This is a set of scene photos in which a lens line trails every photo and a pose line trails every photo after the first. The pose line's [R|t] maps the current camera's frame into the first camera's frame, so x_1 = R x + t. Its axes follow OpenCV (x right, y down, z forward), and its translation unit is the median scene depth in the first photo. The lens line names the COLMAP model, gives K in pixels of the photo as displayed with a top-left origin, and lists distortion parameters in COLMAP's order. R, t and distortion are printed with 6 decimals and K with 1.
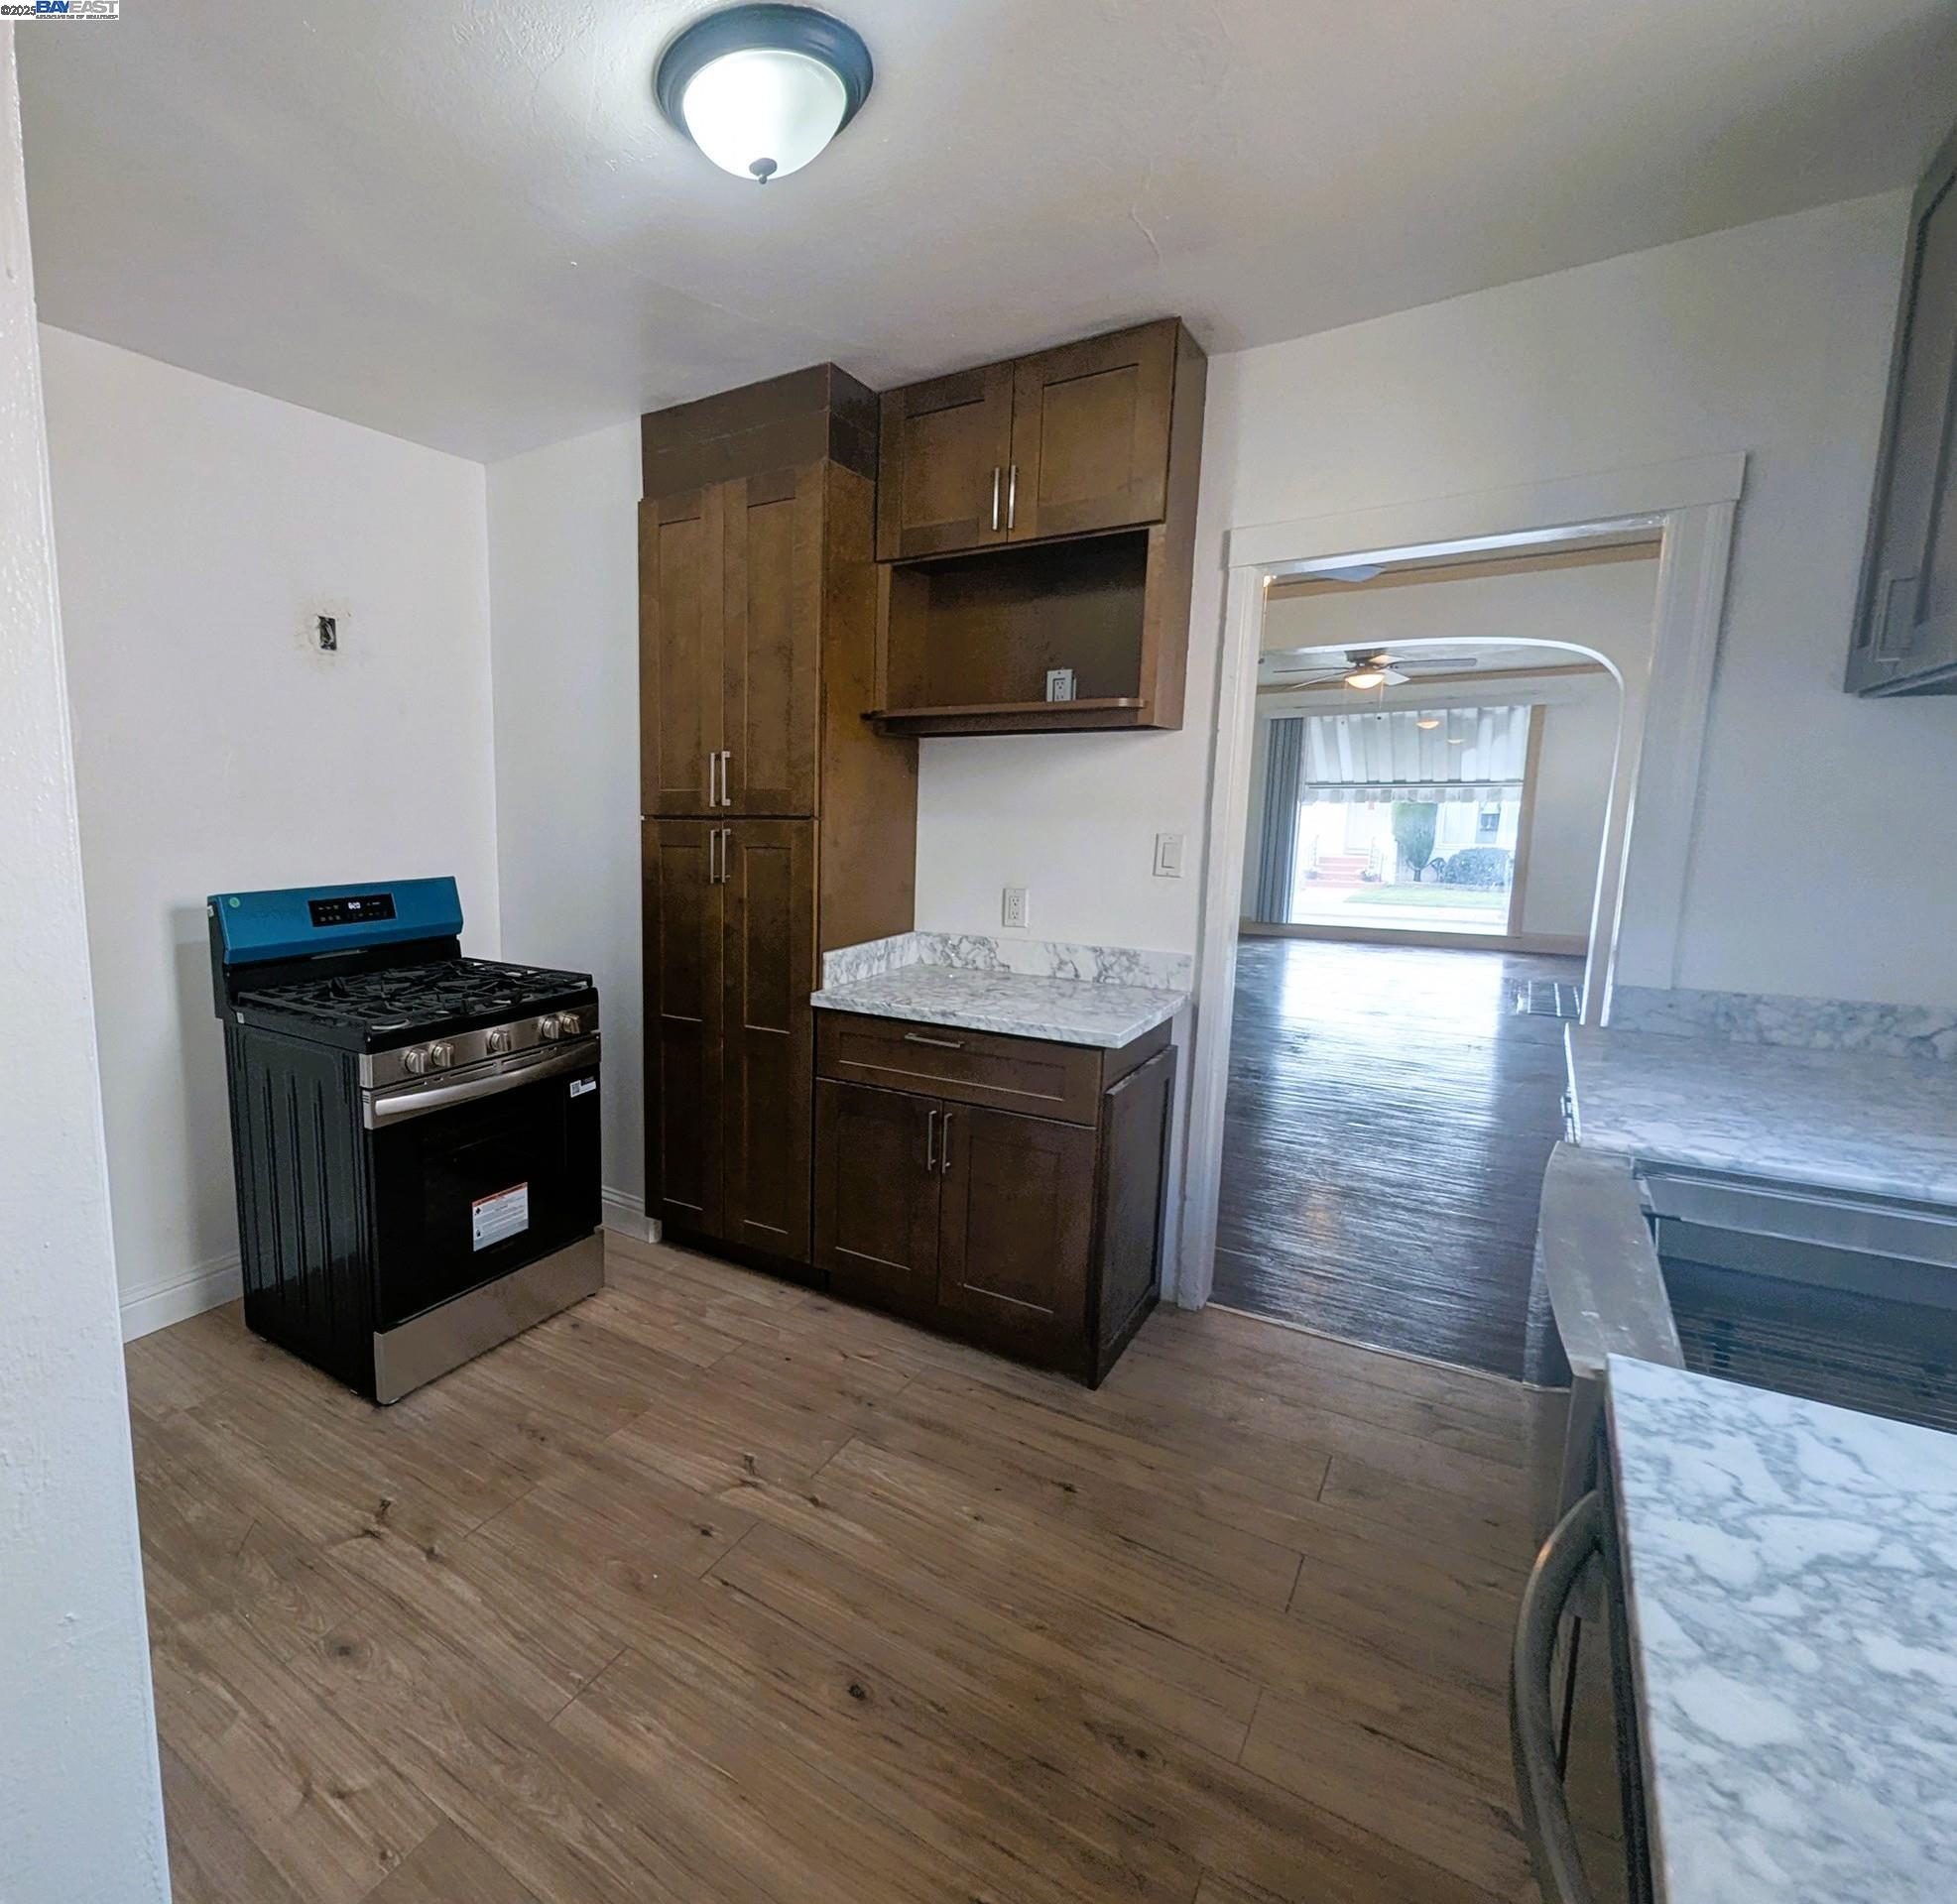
lens RADIAL K [[1035.7, 0, 689.3], [0, 1035.7, 948.2], [0, 0, 1]] dist [-0.000460, 0.000069]
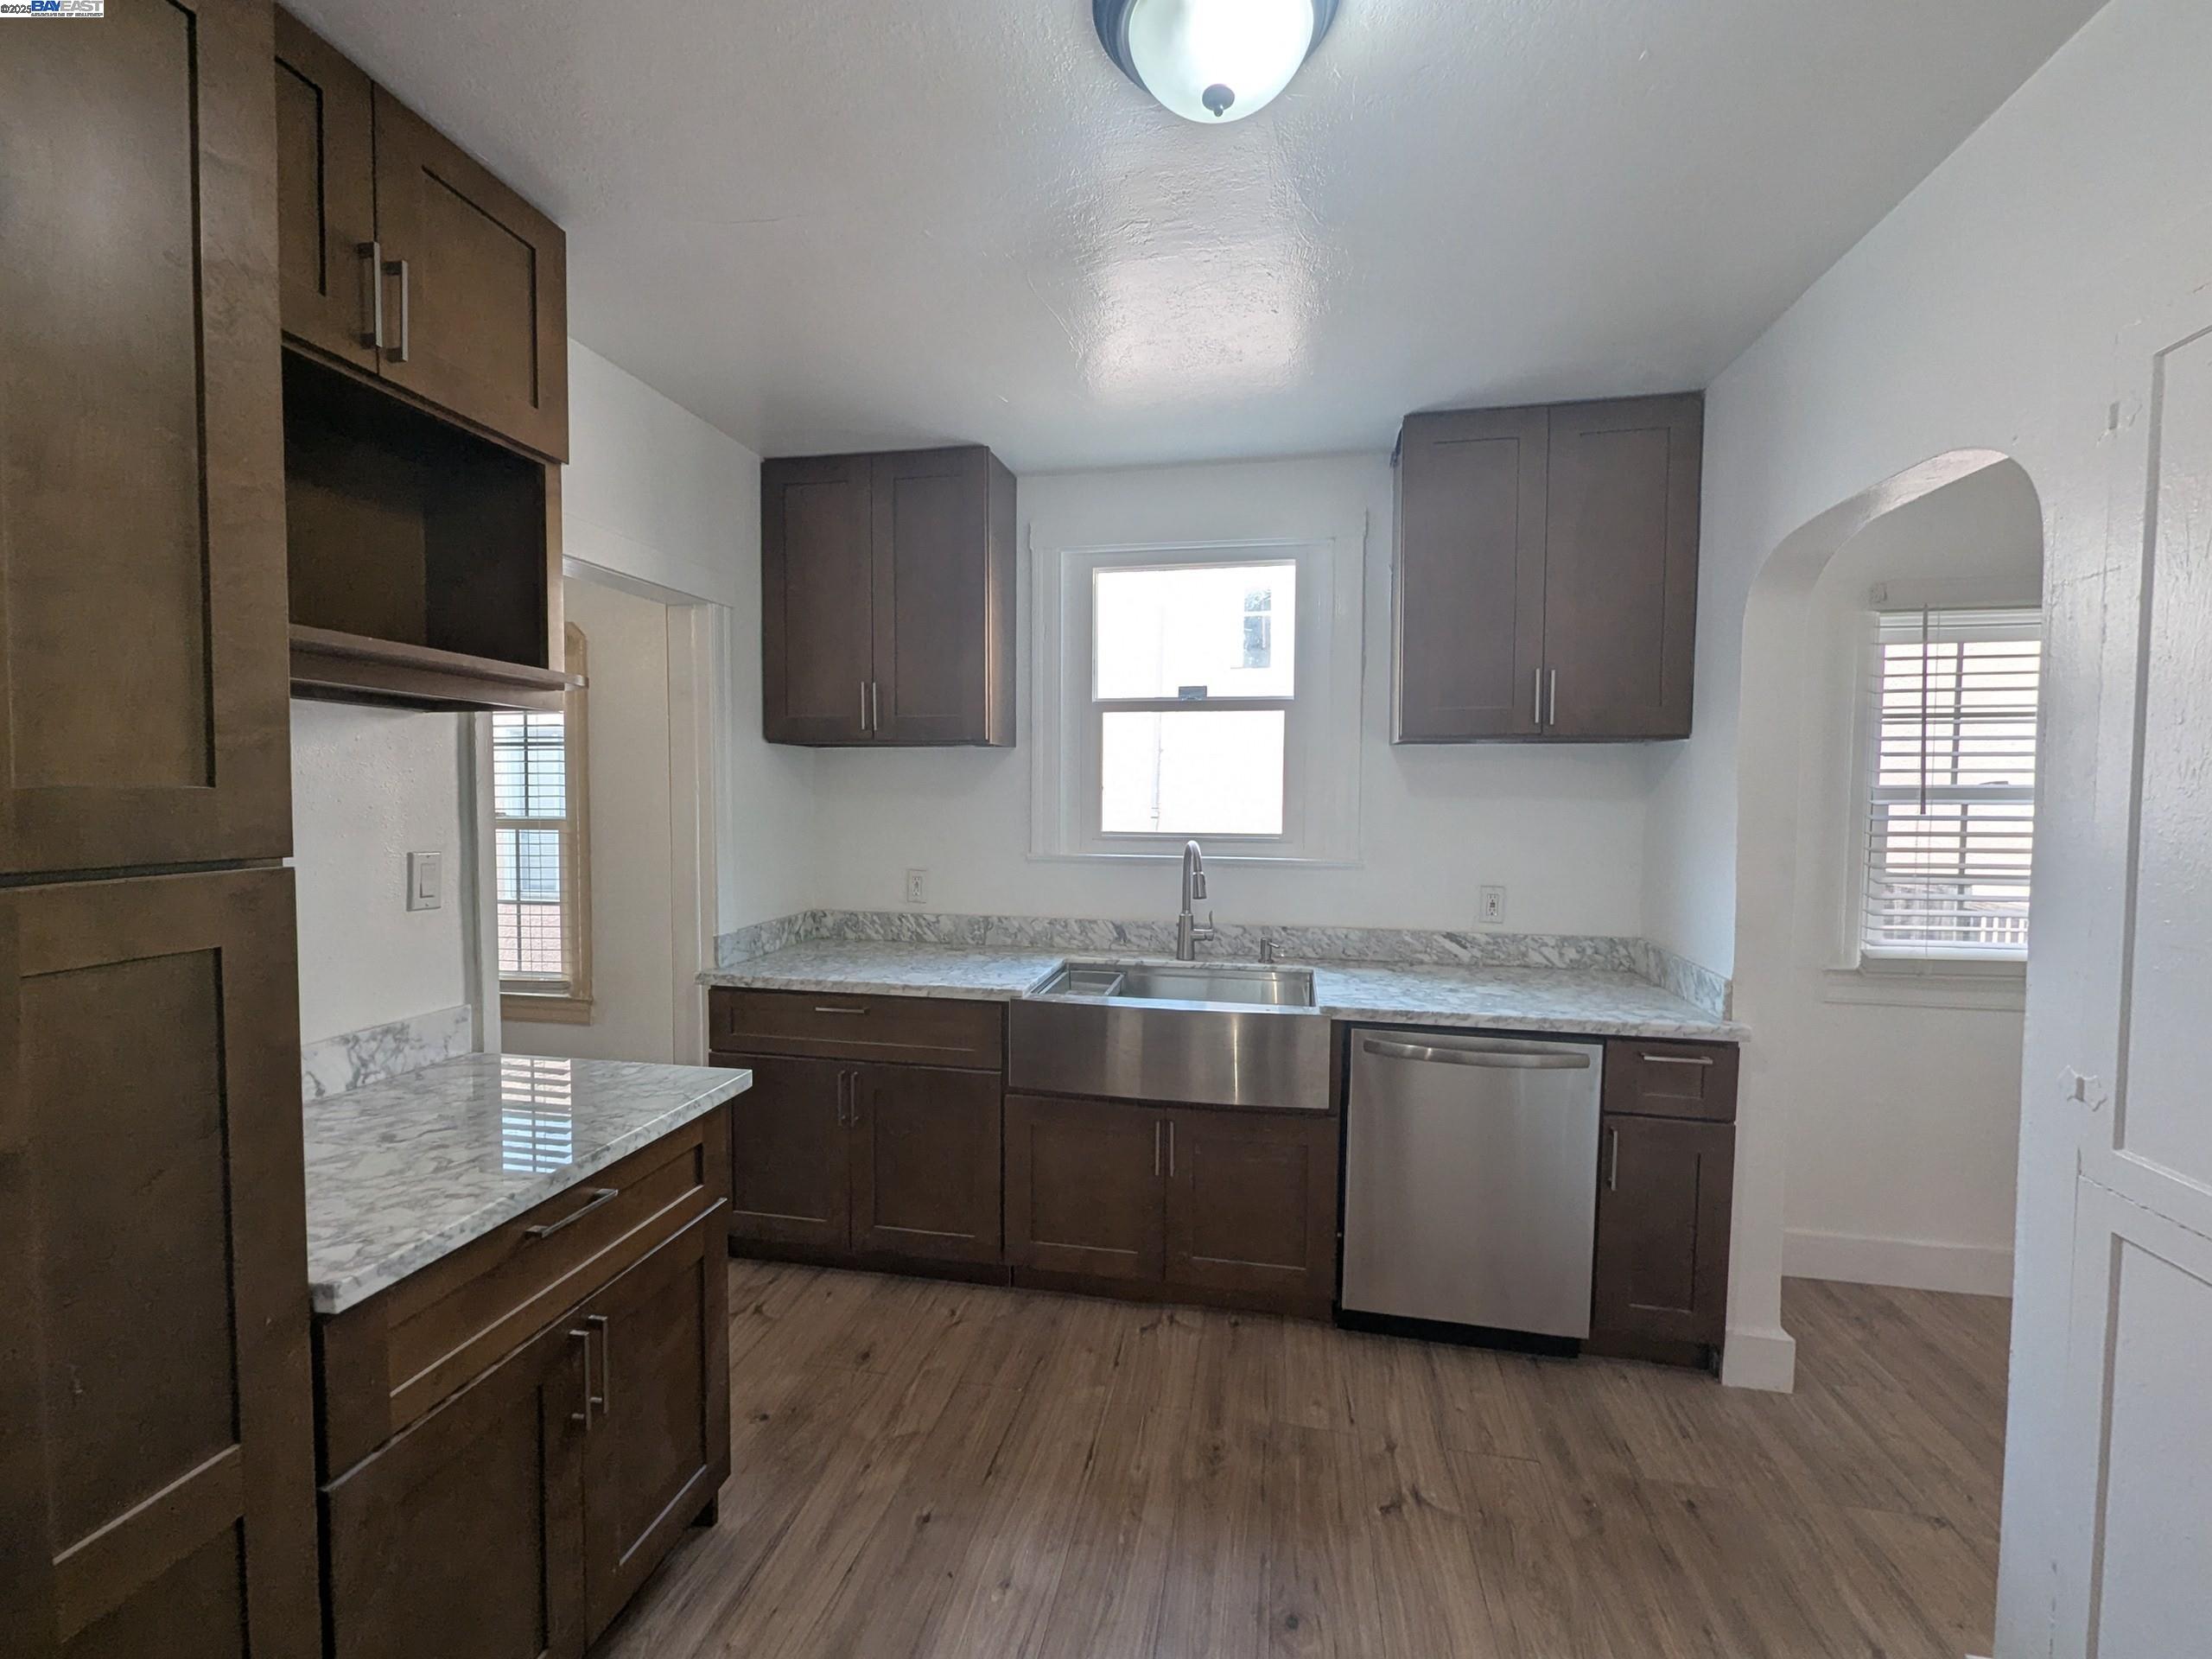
lens RADIAL K [[915.4, 0, 1106.4], [0, 915.4, 828.4], [0, 0, 1]] dist [-0.001195, -0.000282]
pose [[-0.462203, -0.032892, 0.886164, -0.346666], [0.124744, 0.986963, 0.101698, -0.137243], [-0.877956, 0.157549, -0.452074, 0.895250]]
